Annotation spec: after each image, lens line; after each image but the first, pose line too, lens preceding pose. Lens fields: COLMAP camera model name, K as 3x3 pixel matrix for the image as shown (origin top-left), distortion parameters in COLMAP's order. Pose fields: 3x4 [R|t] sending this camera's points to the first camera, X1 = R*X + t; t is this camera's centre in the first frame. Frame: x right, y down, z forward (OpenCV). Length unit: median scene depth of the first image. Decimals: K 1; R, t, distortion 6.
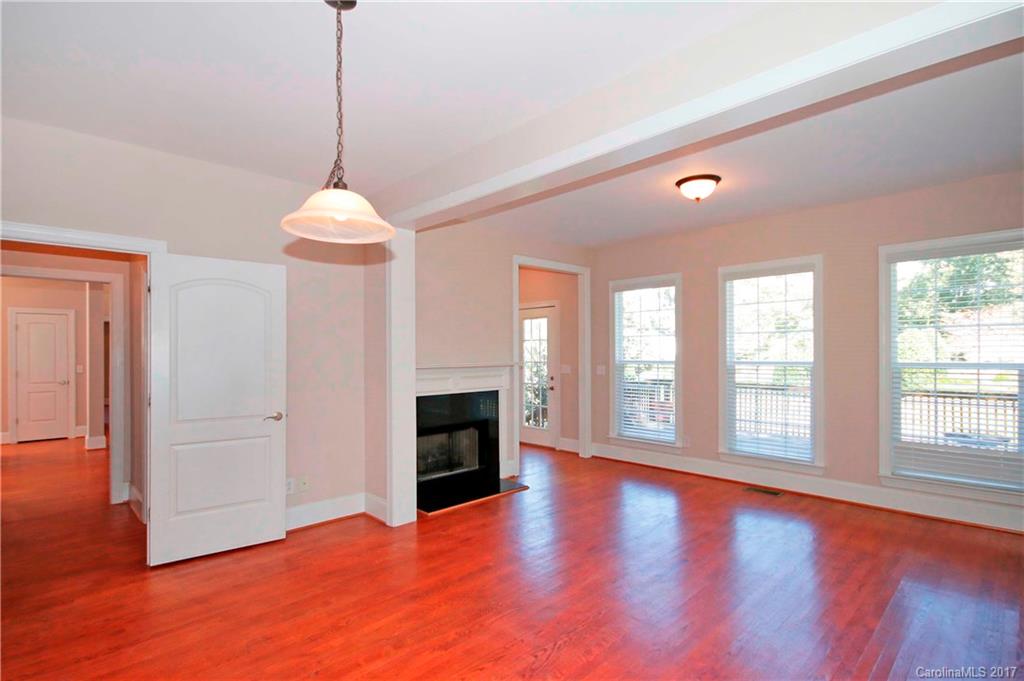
lens RADIAL K [[496.4, 0, 511.2], [0, 496.4, 352.2], [0, 0, 1]] dist [-0.002103, 0.000103]
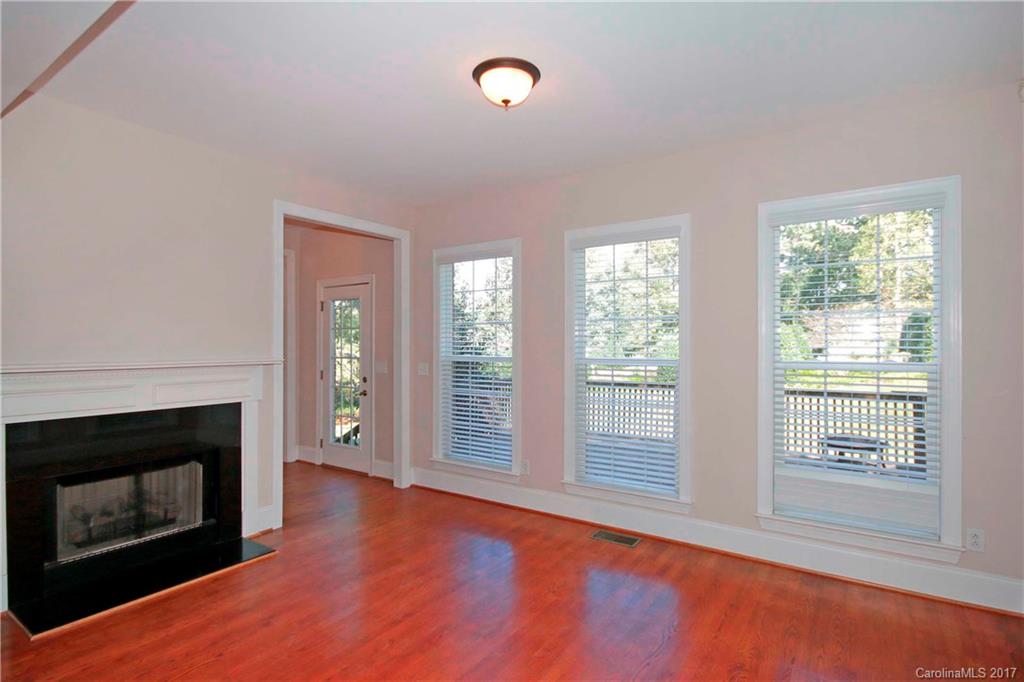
lens RADIAL K [[518.4, 0, 512.0], [0, 518.4, 341.0], [0, 0, 1]] dist [-0.003464, -0.000398]
pose [[0.978944, 0.008909, 0.203937, 0.185788], [-0.007507, 0.999943, -0.007648, -0.001109], [-0.203993, 0.005956, 0.978954, 0.262665]]
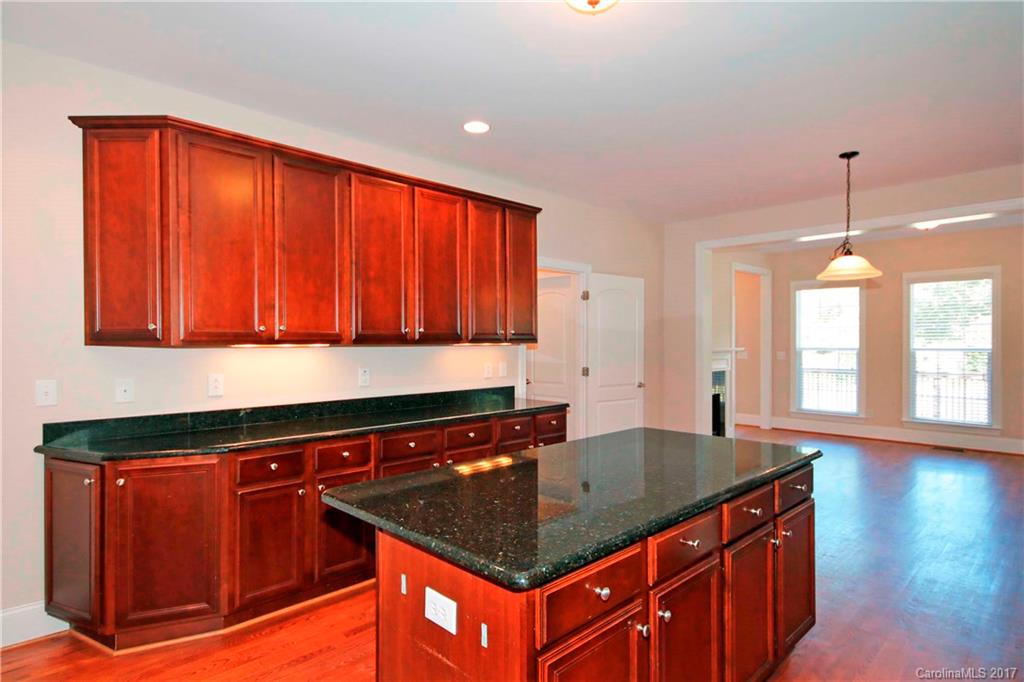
lens RADIAL K [[549.8, 0, 512.0], [0, 549.8, 341.0], [0, 0, 1]] dist [0.004842, 0.000847]
pose [[0.999971, 0.001836, 0.007415, -0.579213], [-0.001867, 0.999989, 0.004196, -0.003646], [-0.007407, -0.004210, 0.999964, -0.382737]]
